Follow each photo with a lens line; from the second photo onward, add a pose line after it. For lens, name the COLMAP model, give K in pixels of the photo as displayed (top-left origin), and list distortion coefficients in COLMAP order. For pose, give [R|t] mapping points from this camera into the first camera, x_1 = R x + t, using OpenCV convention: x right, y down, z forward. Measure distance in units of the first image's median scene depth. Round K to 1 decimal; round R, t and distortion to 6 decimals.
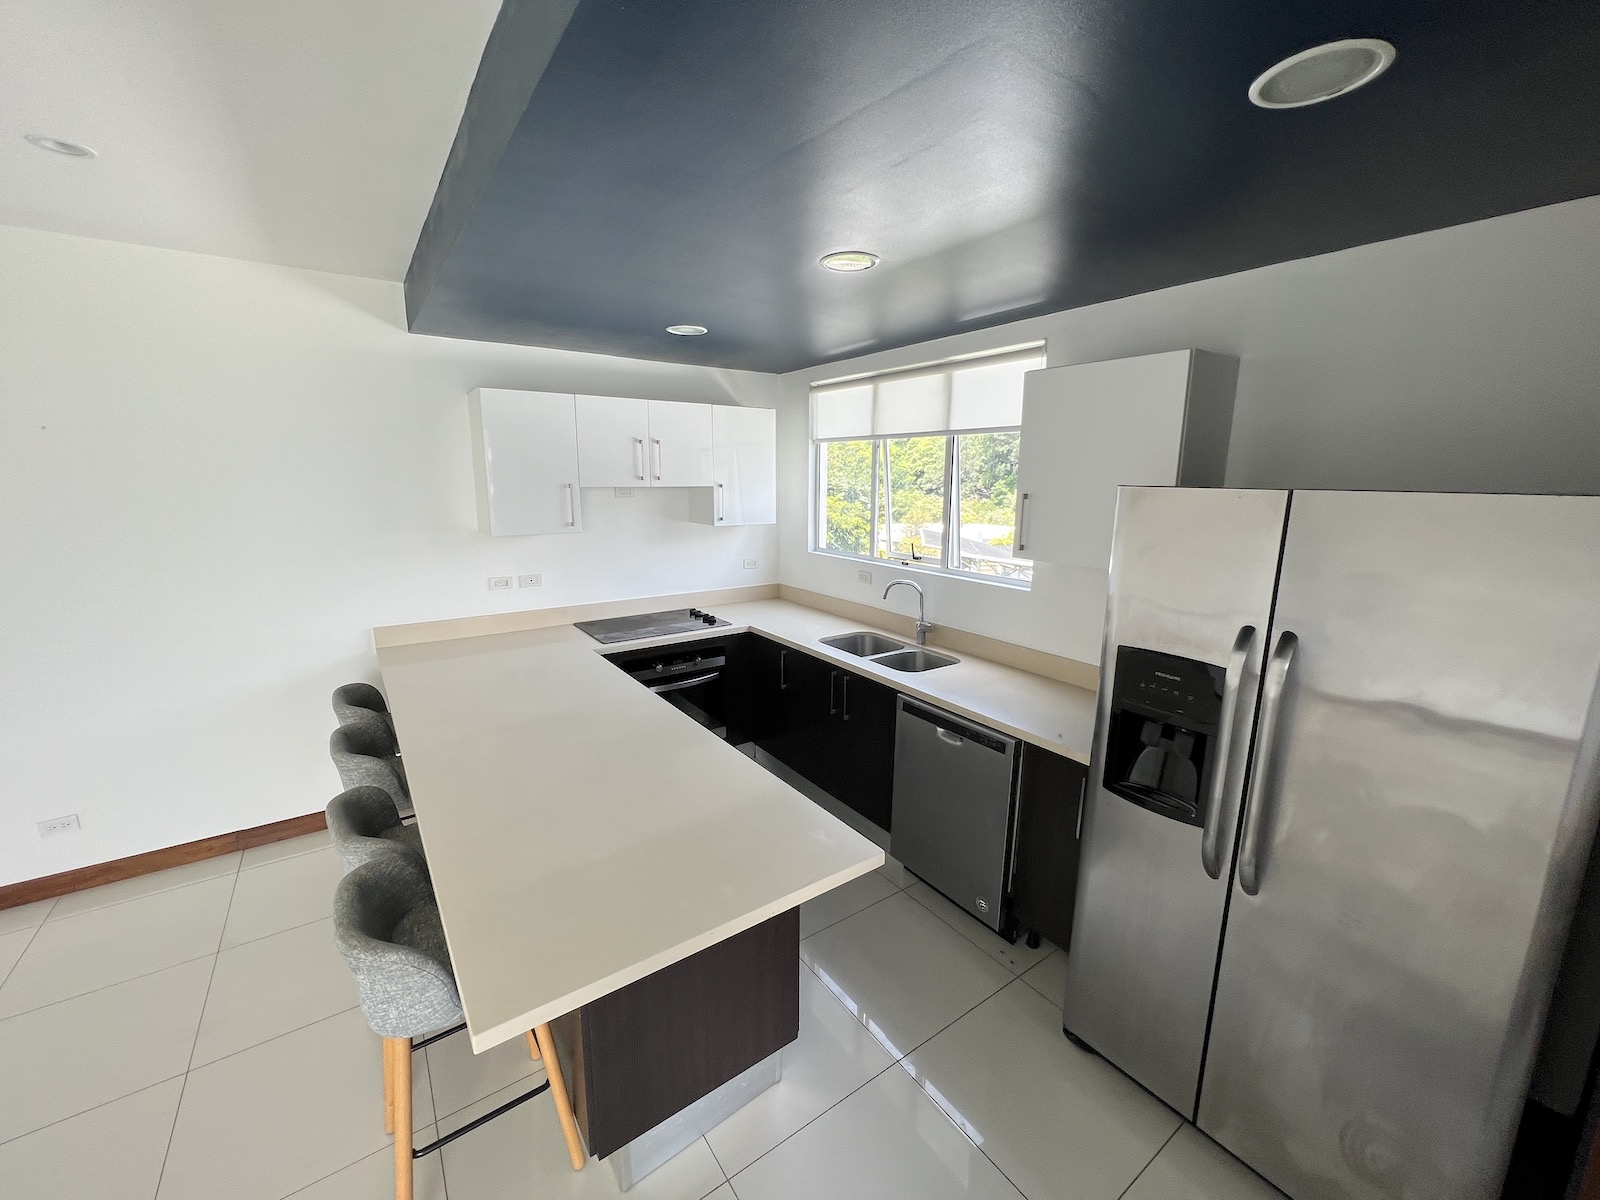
lens RADIAL K [[643.6, 0, 797.8], [0, 643.6, 595.6], [0, 0, 1]] dist [0.001187, -0.000388]
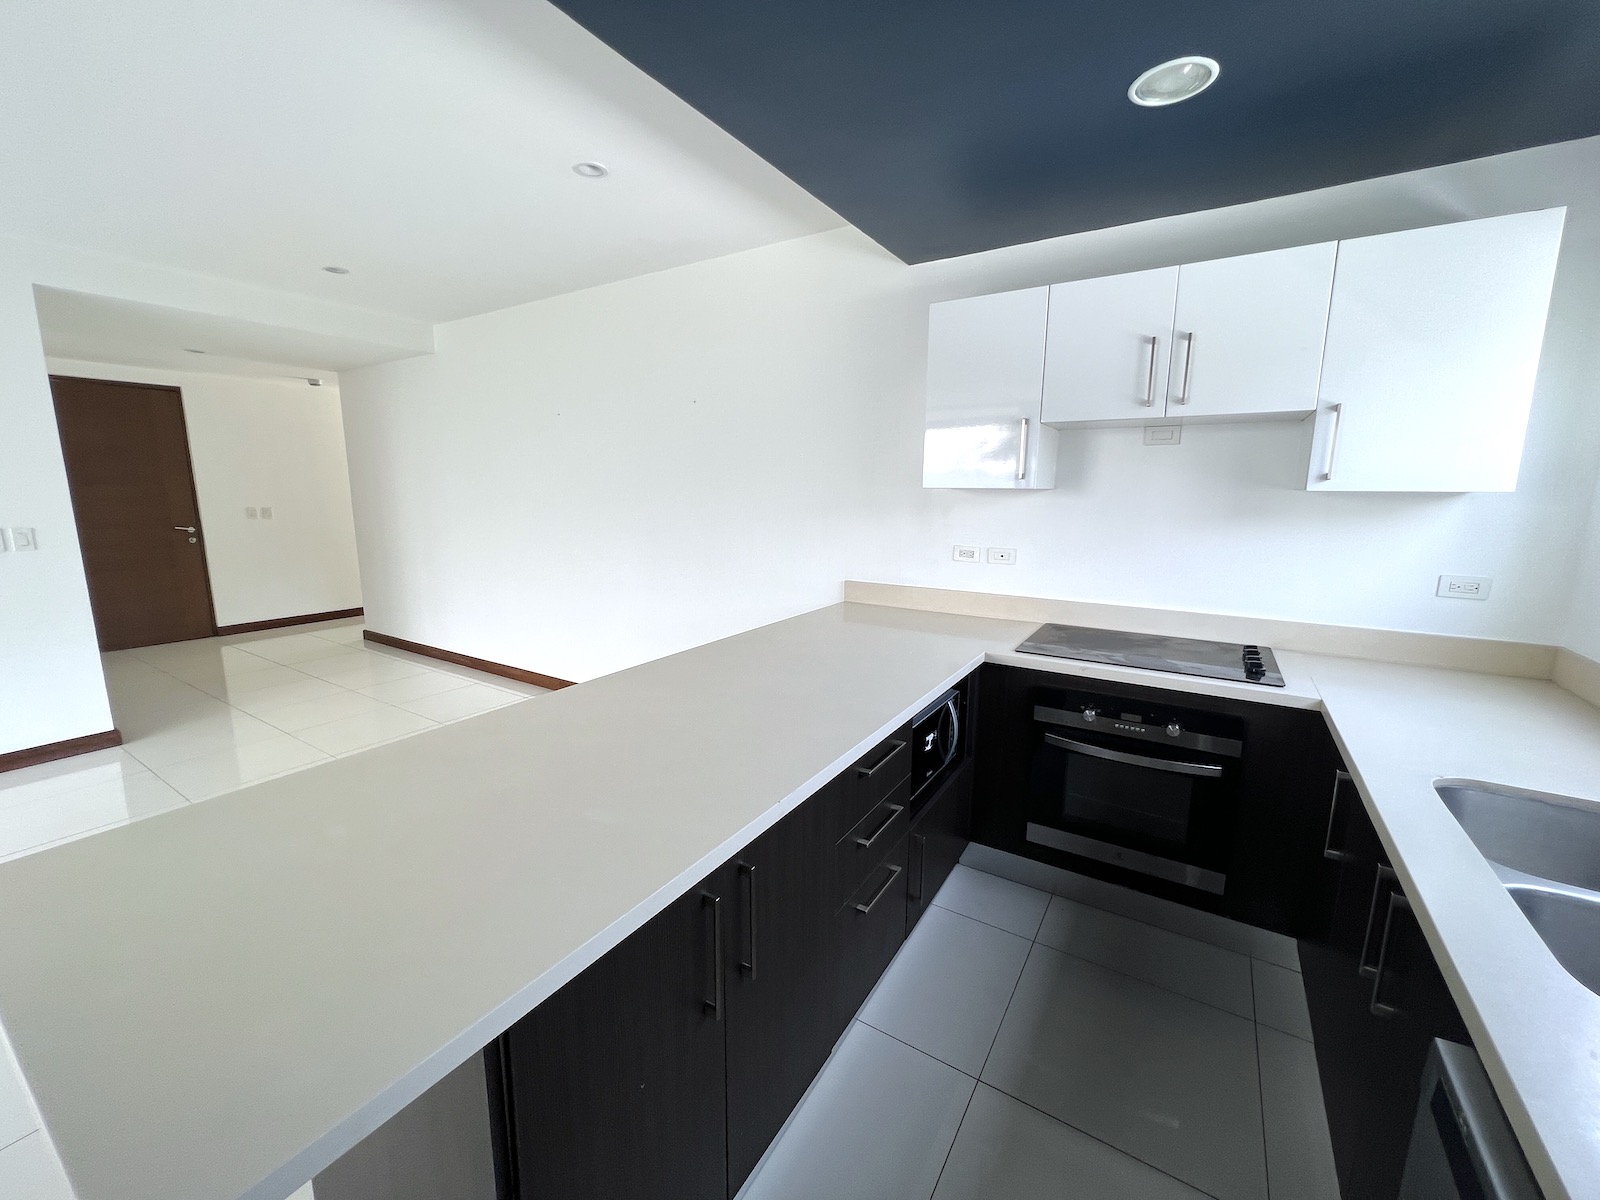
lens RADIAL K [[643.6, 0, 797.8], [0, 643.6, 595.6], [0, 0, 1]] dist [0.001187, -0.000388]
pose [[0.383178, 0.150698, -0.911299, 0.208882], [-0.175045, 0.980570, 0.088551, -0.002722], [0.906937, 0.125588, 0.402111, 0.490599]]
